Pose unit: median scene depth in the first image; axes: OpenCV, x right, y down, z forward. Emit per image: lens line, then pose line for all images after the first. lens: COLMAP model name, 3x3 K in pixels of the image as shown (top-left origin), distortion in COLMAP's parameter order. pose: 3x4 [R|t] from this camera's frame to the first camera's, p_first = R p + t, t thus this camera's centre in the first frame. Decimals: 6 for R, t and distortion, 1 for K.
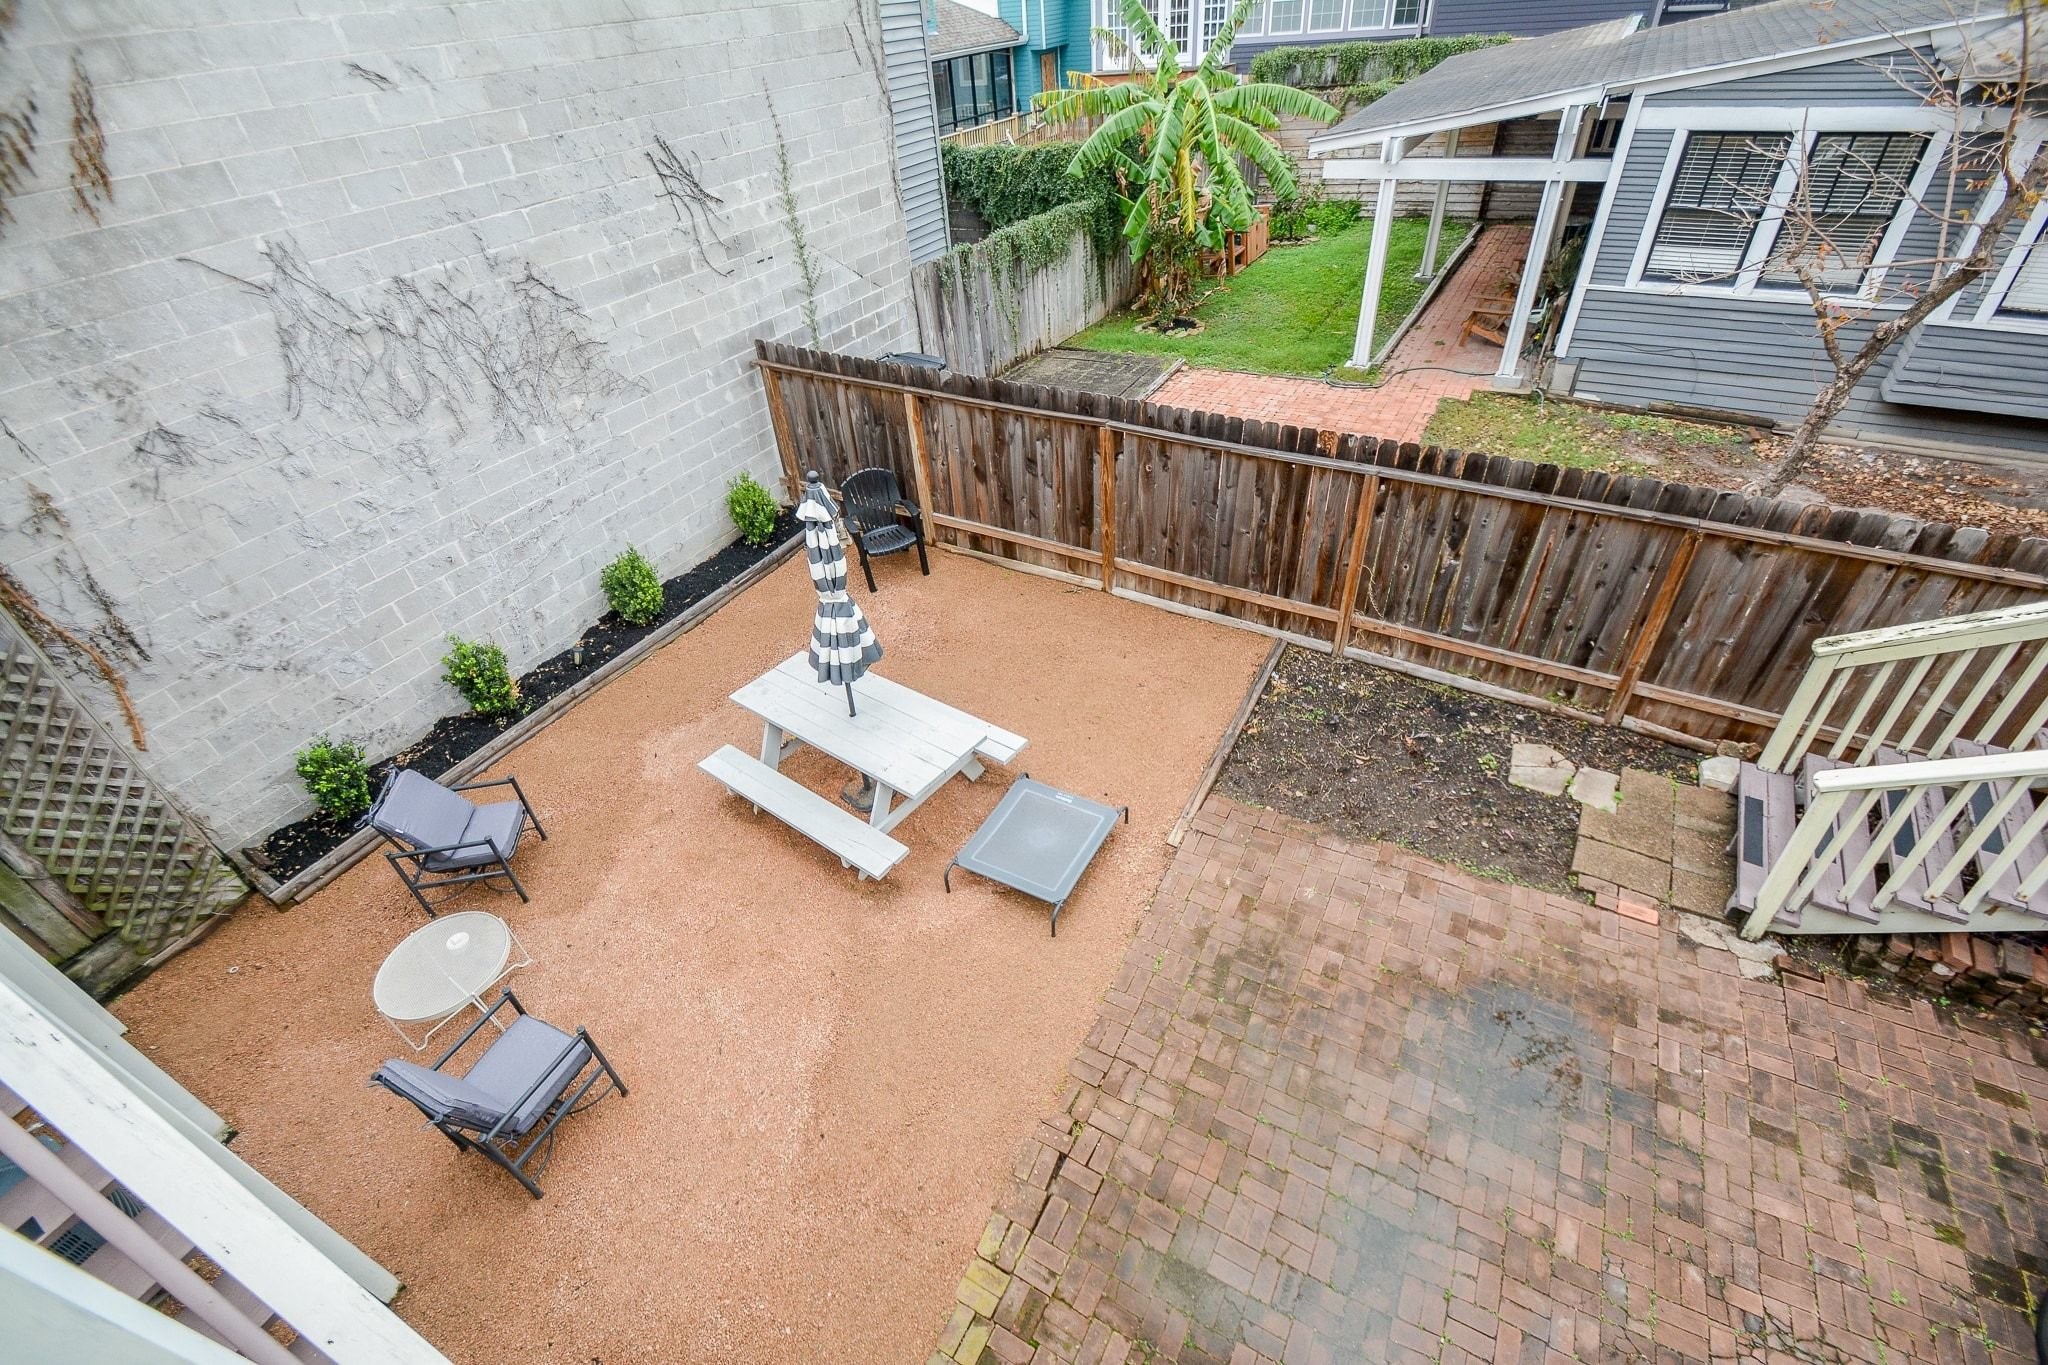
lens RADIAL K [[913.7, 0, 1024.0], [0, 913.7, 682.5], [0, 0, 1]] dist [-0.000768, -0.000276]
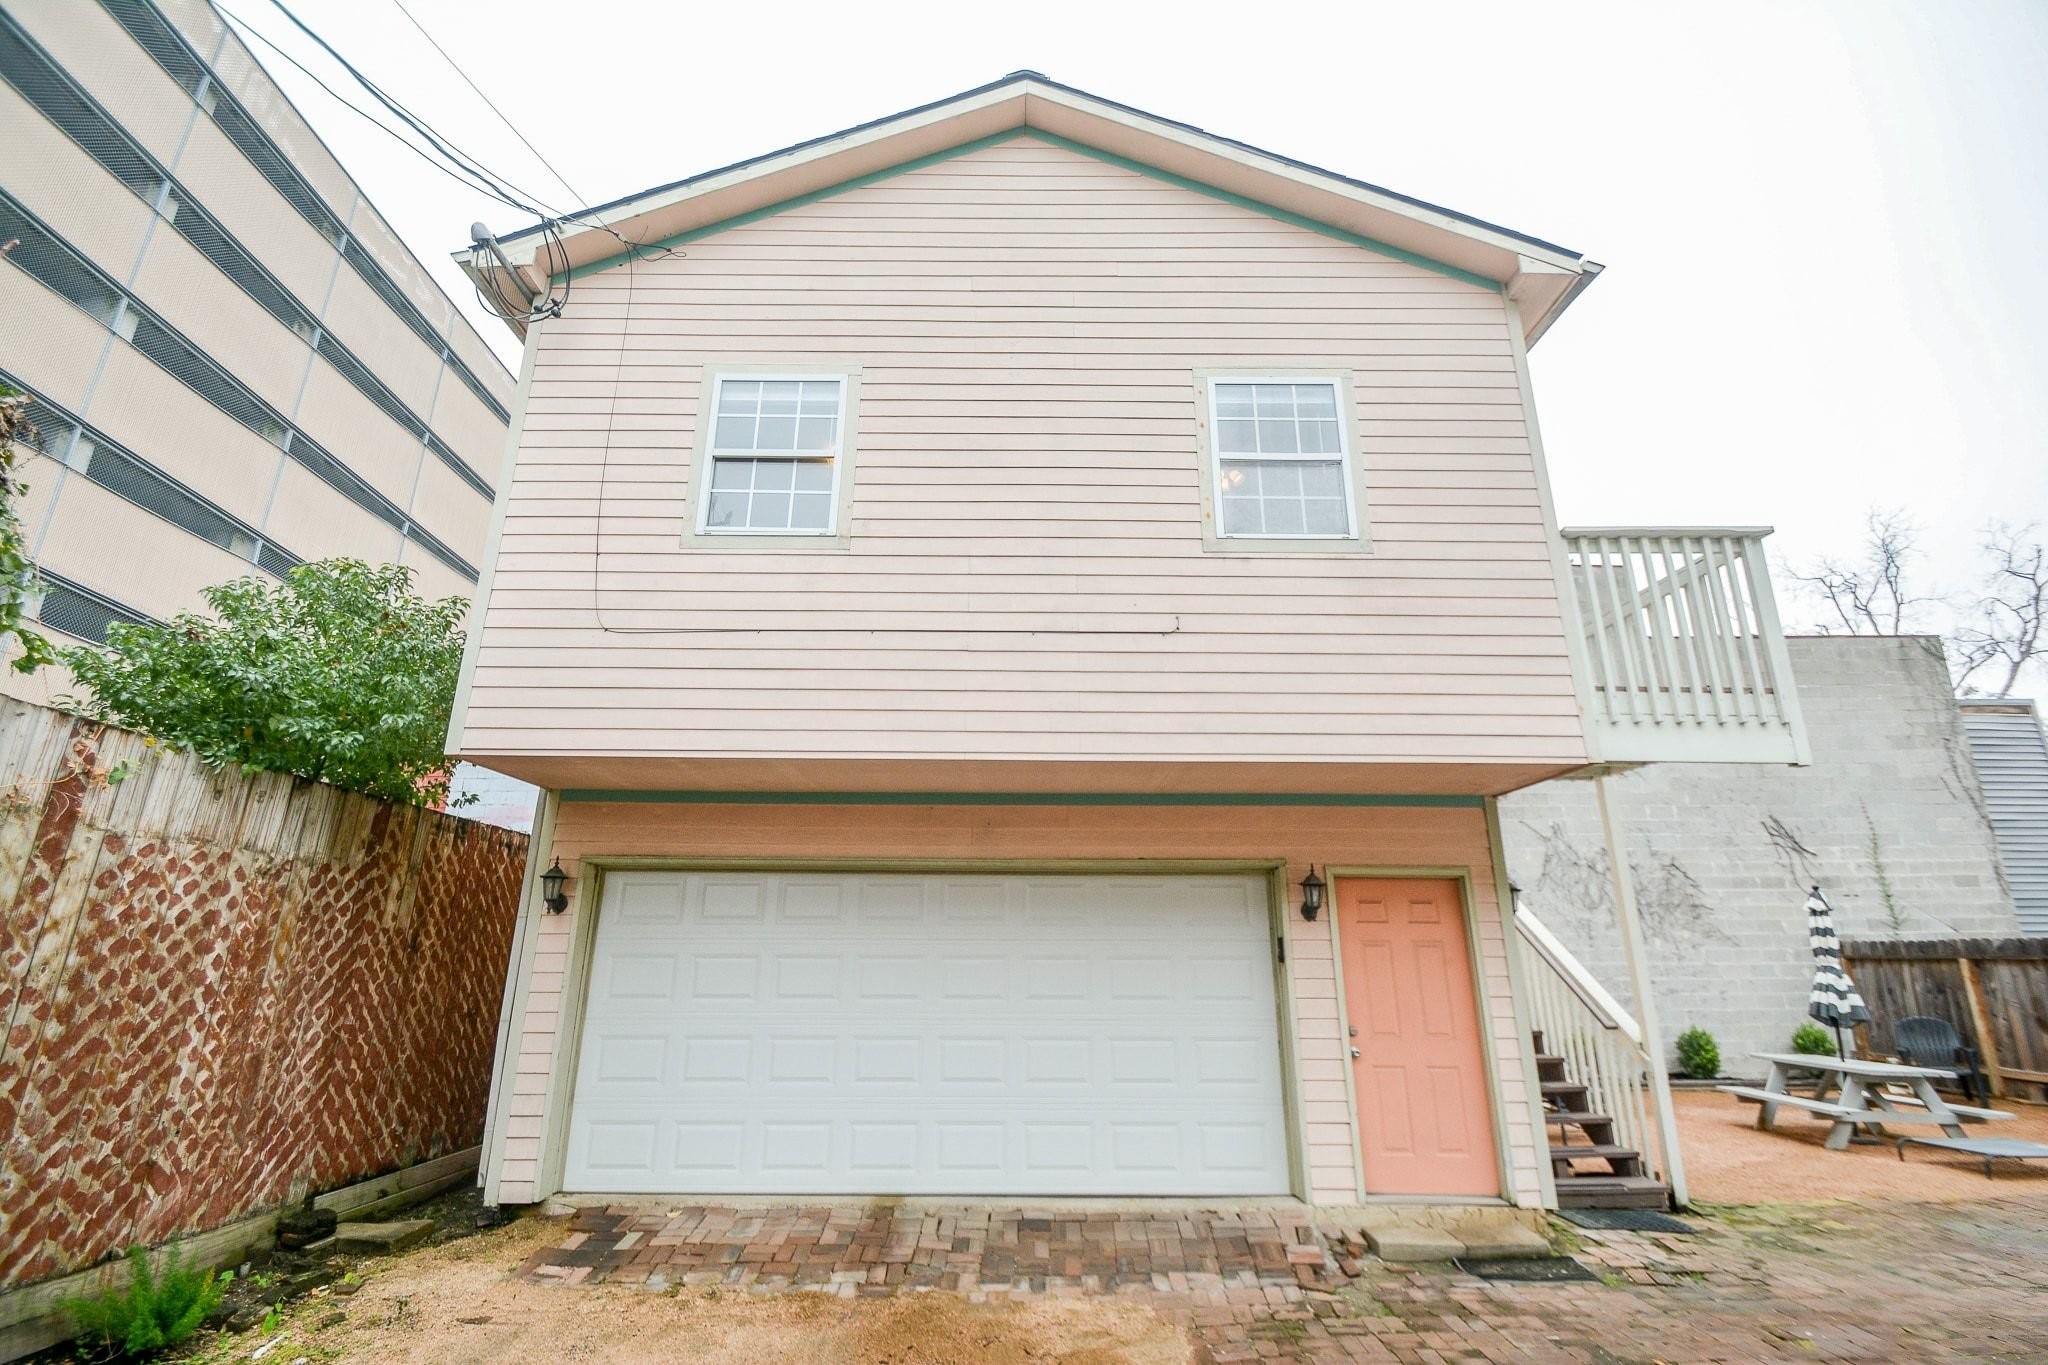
lens RADIAL K [[913.7, 0, 1024.0], [0, 913.7, 682.5], [0, 0, 1]] dist [-0.000768, -0.000276]
pose [[0.490889, -0.180034, -0.852418, 0.409221], [-0.575374, 0.667694, -0.472365, 0.832981], [0.654196, 0.722338, 0.224177, -0.488618]]
